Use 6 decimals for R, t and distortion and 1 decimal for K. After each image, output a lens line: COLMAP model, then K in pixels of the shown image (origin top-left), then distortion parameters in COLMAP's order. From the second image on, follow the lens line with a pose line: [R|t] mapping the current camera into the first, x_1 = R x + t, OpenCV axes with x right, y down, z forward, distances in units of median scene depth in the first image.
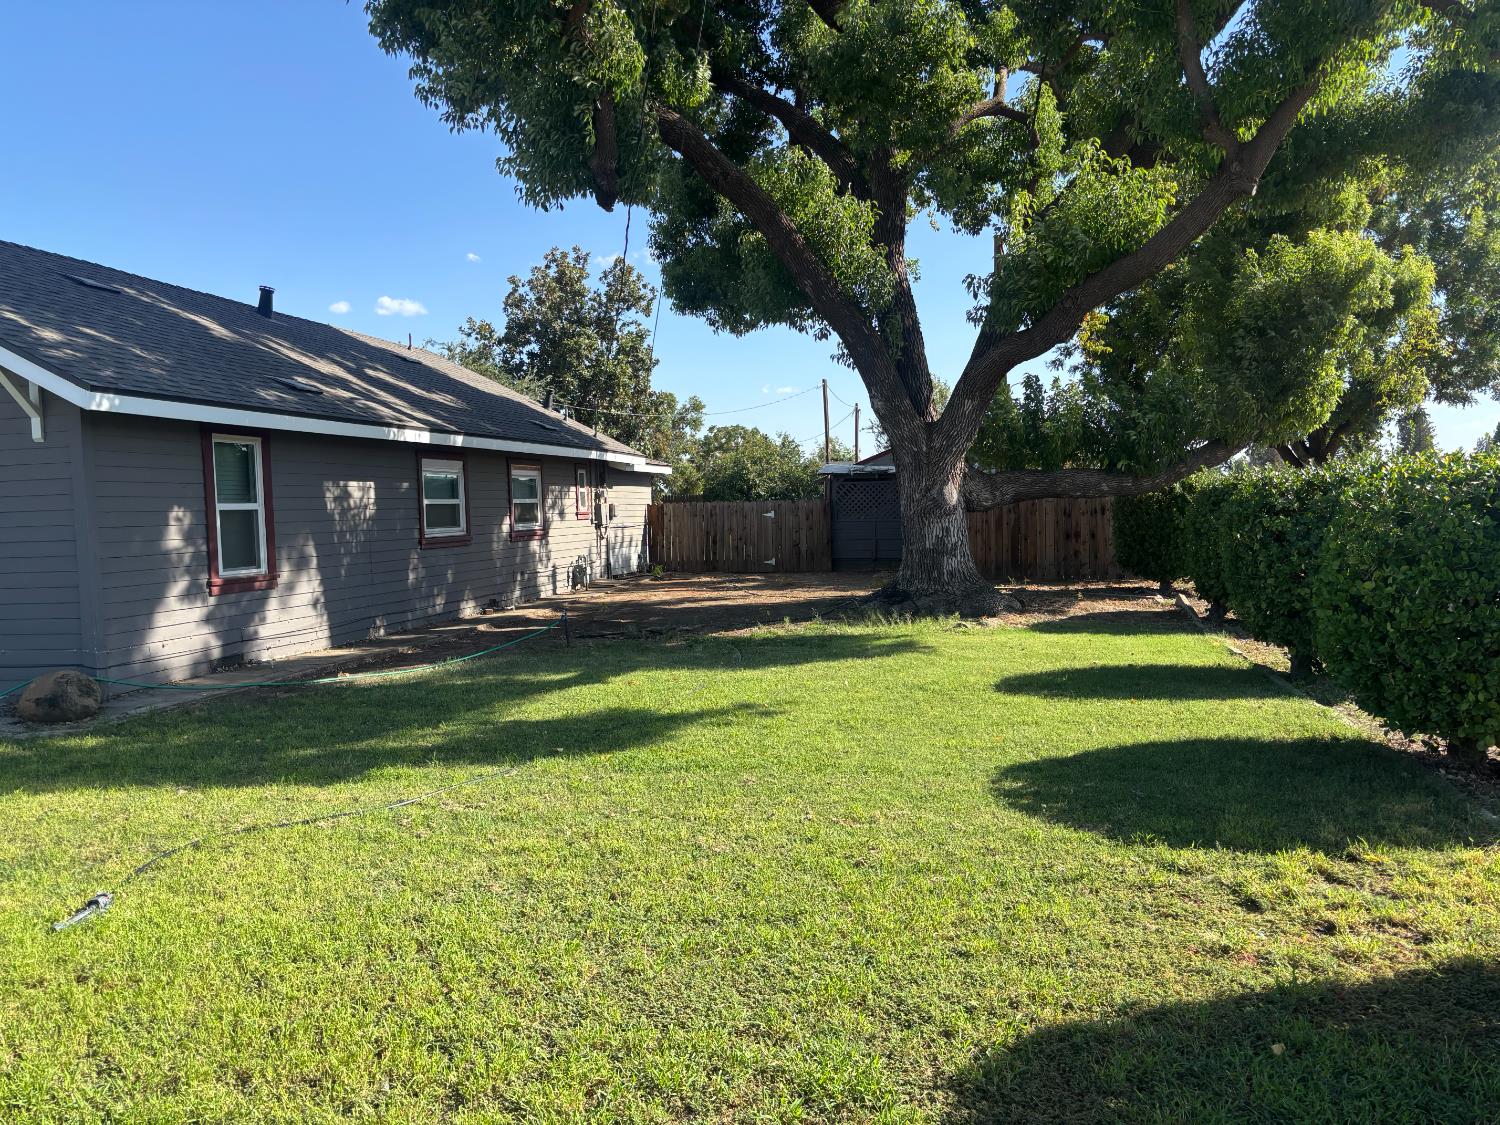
lens RADIAL K [[1131.4, 0, 736.7], [0, 1131.4, 557.4], [0, 0, 1]] dist [0.035383, -0.023574]
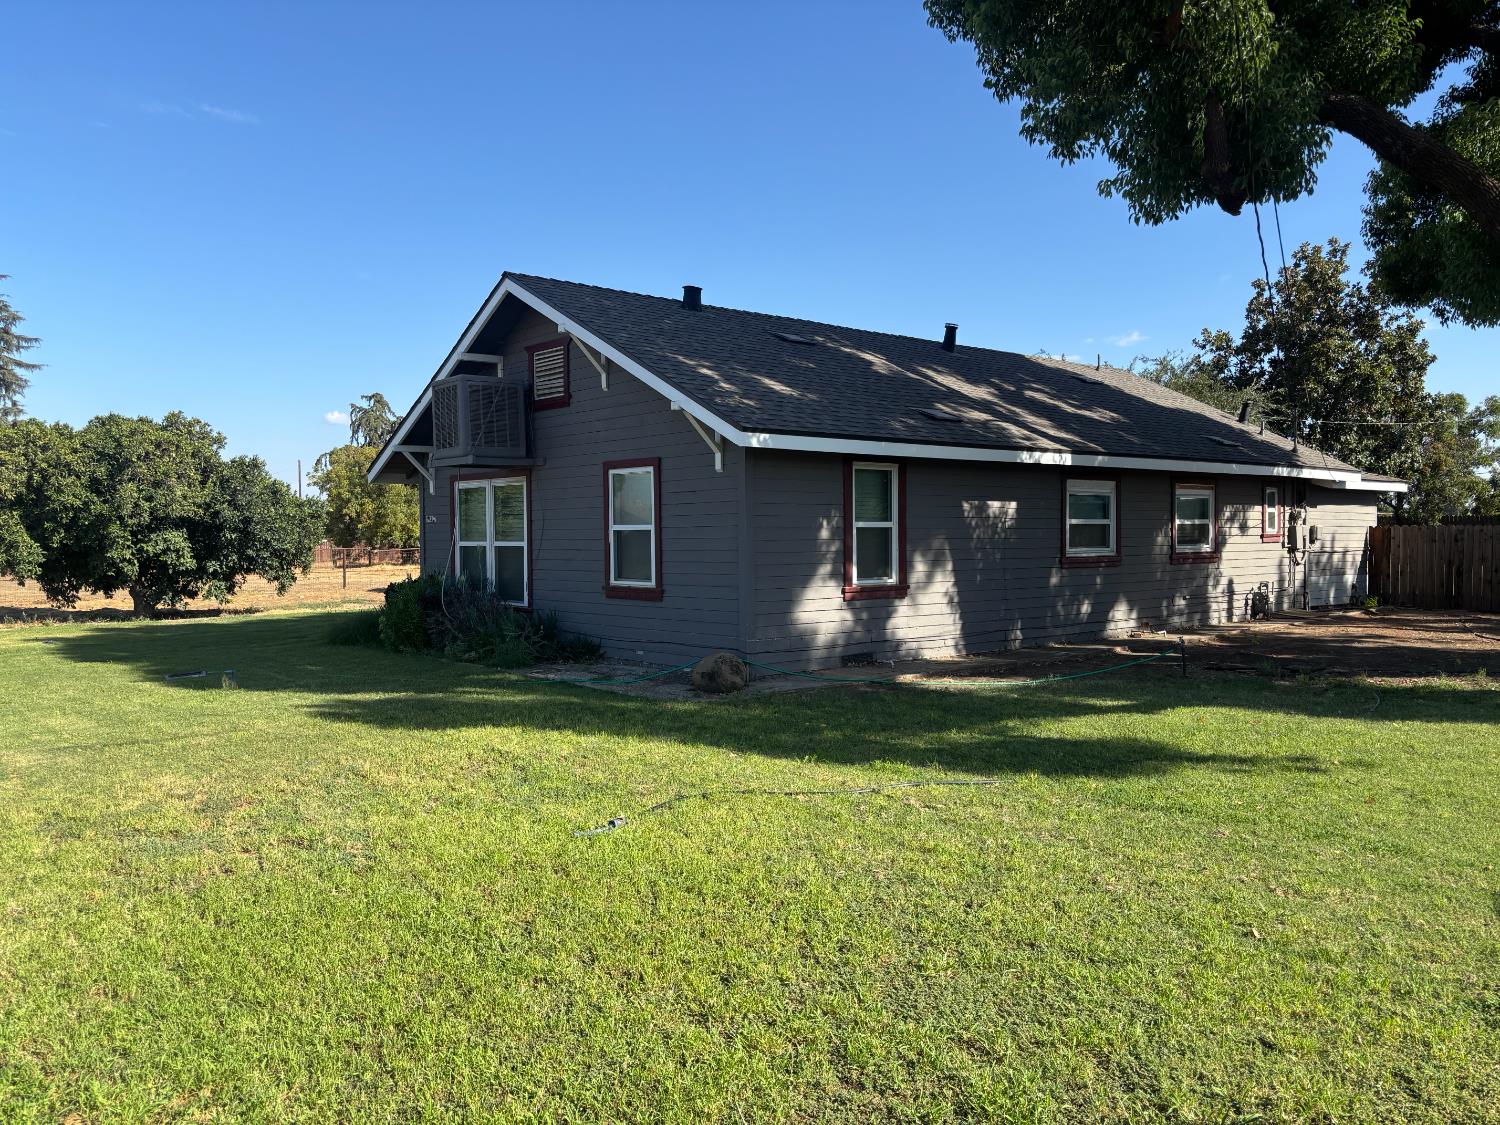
lens RADIAL K [[1131.4, 0, 740.7], [0, 1131.4, 573.6], [0, 0, 1]] dist [0.035383, -0.023574]
pose [[0.798827, 0.042944, -0.600026, 0.105539], [-0.042832, 0.998977, 0.014474, -0.004591], [0.600034, 0.014139, 0.799850, 0.006733]]
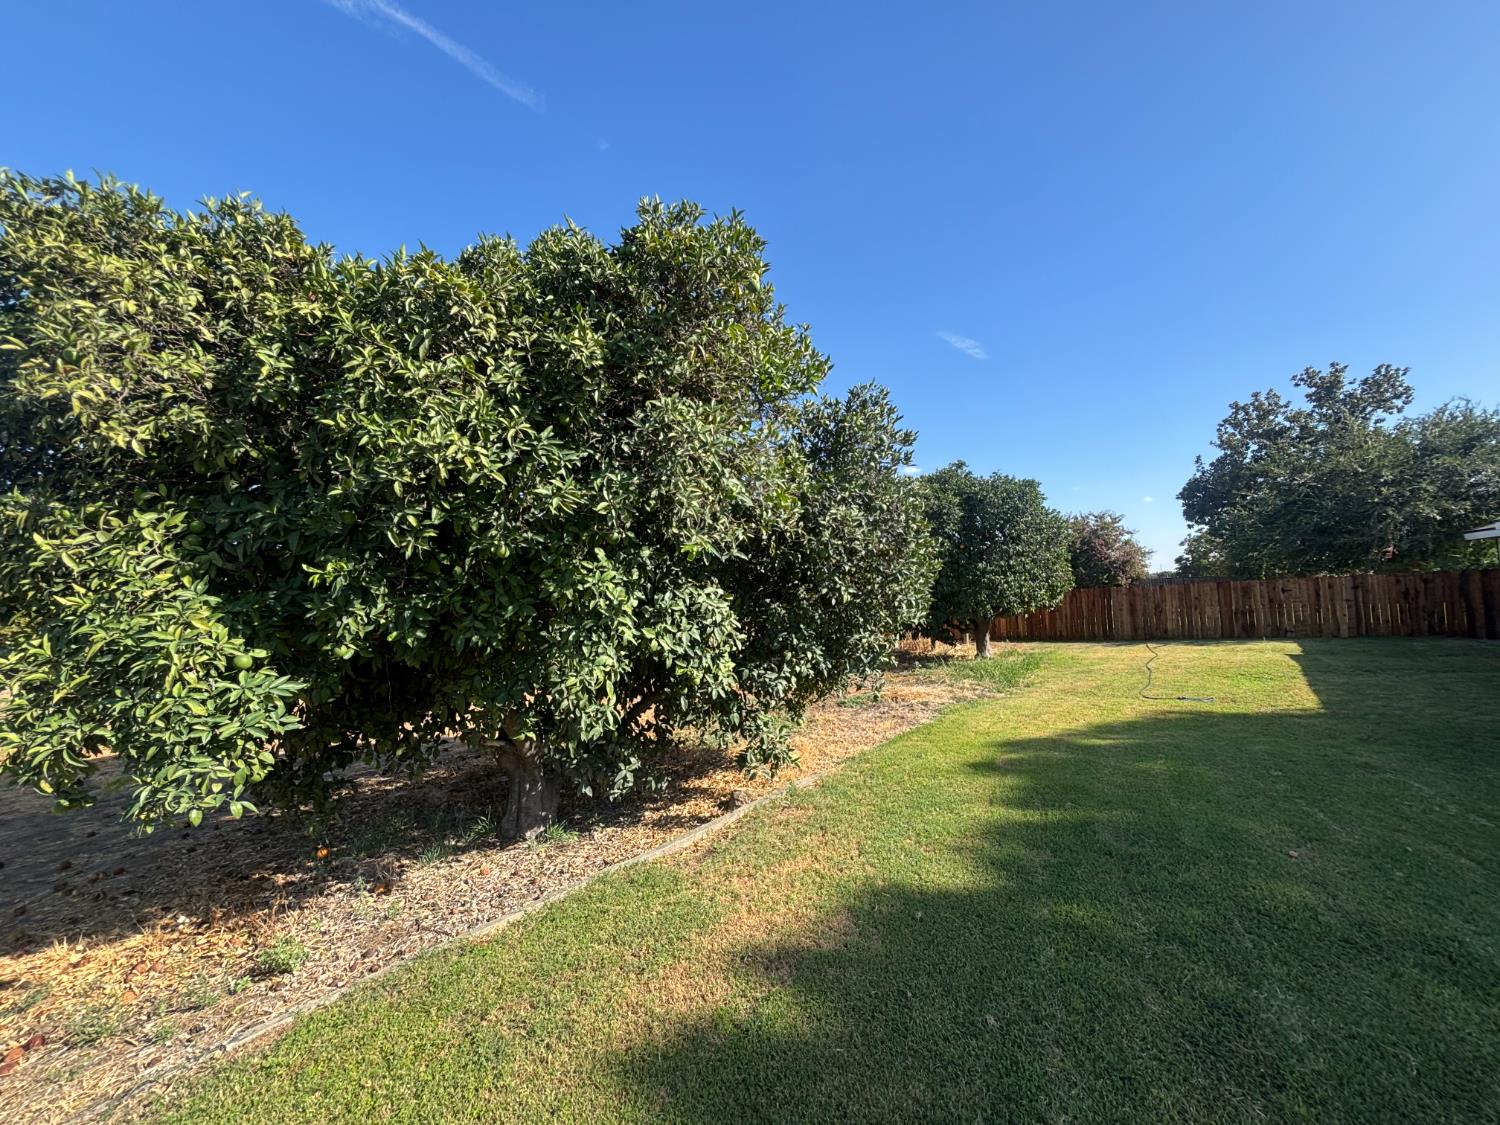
lens RADIAL K [[601.6, 0, 756.3], [0, 601.6, 561.5], [0, 0, 1]] dist [0.006086, -0.002251]
pose [[0.908550, -0.041970, -0.415662, -1.239723], [0.004431, 0.995853, -0.090869, 0.006509], [0.417752, 0.080717, 0.904969, 0.516651]]
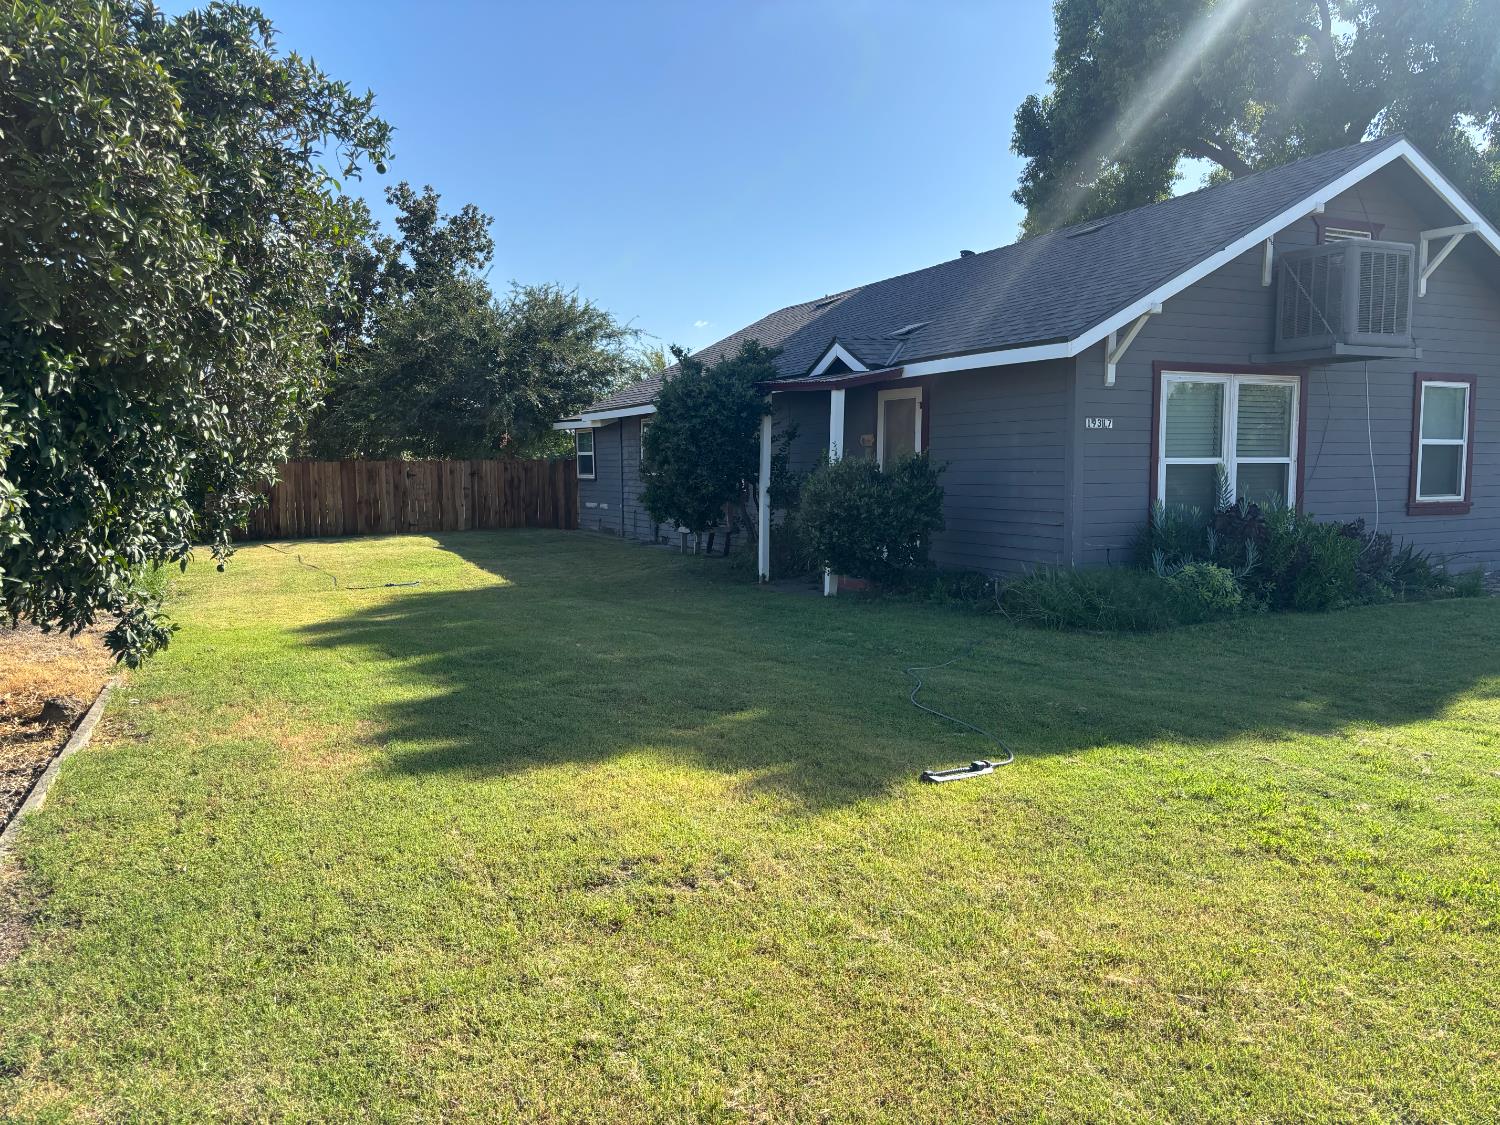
lens RADIAL K [[1131.4, 0, 738.9], [0, 1131.4, 570.3], [0, 0, 1]] dist [0.035383, -0.023574]
pose [[0.790482, -0.034553, 0.611510, -1.459848], [0.008407, 0.998925, 0.045577, 0.029761], [-0.612427, -0.030887, 0.789923, 0.288086]]
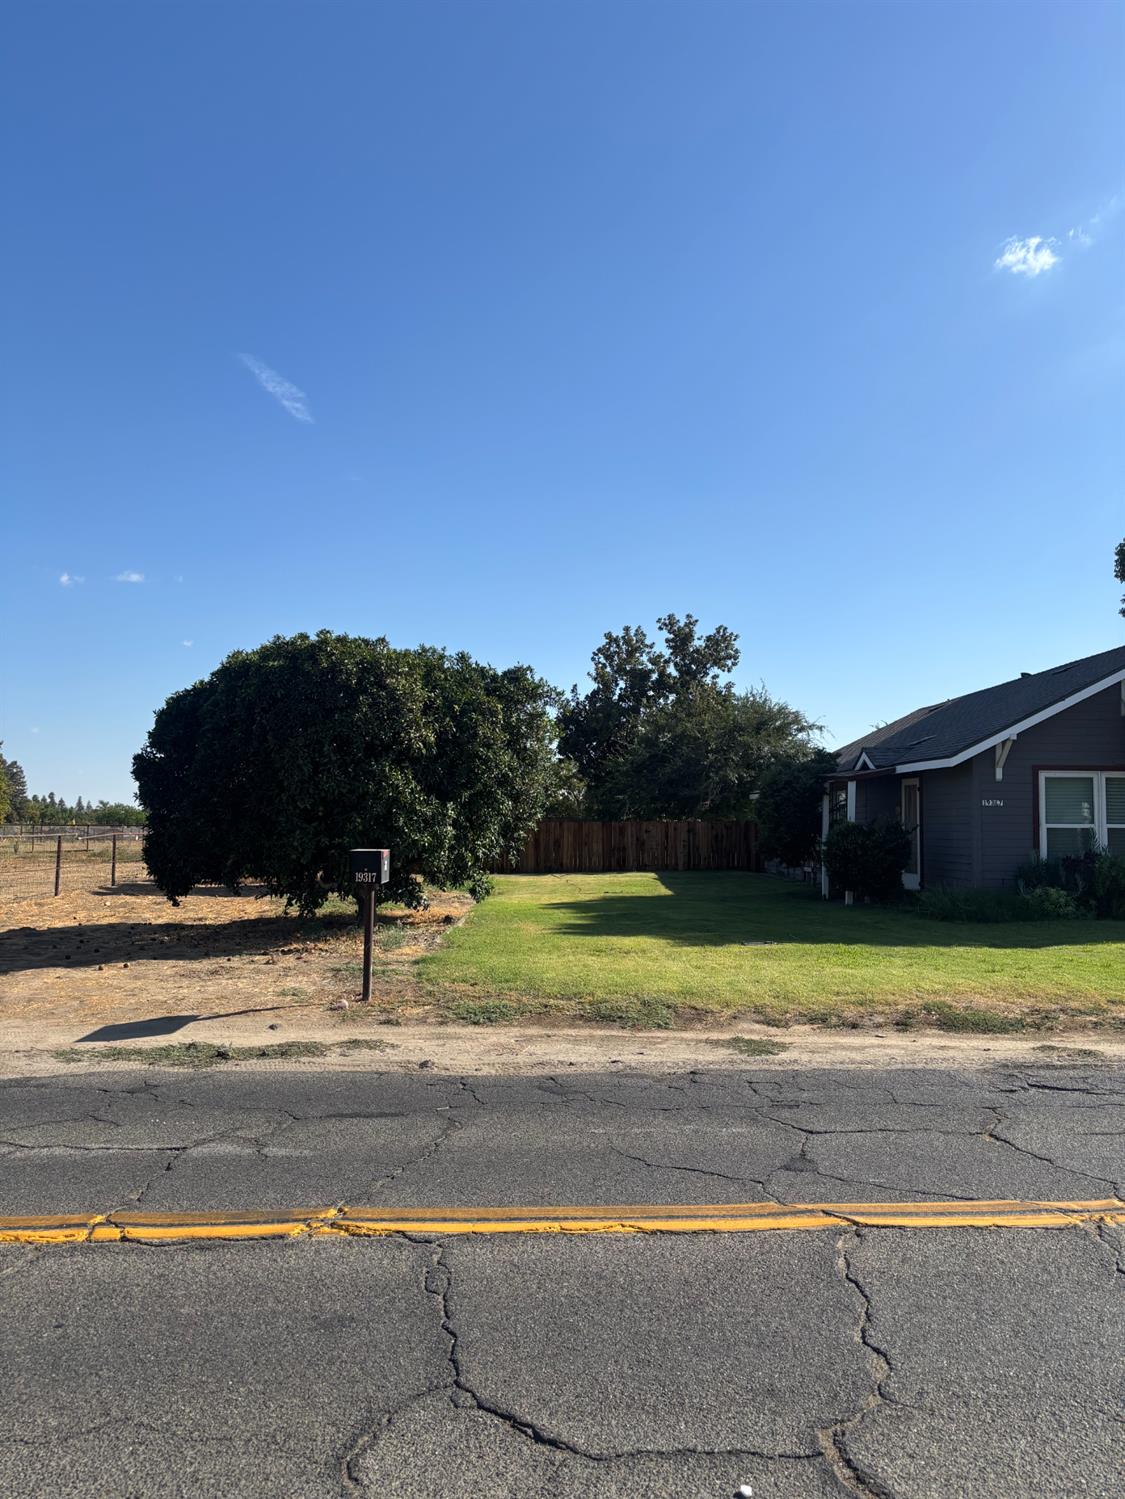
lens RADIAL K [[1130.6, 0, 563.8], [0, 1130.6, 759.3], [0, 0, 1]] dist [0.035383, -0.023574]
pose [[0.968984, 0.046818, 0.242649, -1.573789], [-0.021917, 0.994302, -0.104326, 0.062099], [-0.246151, 0.095772, 0.964488, -0.346505]]
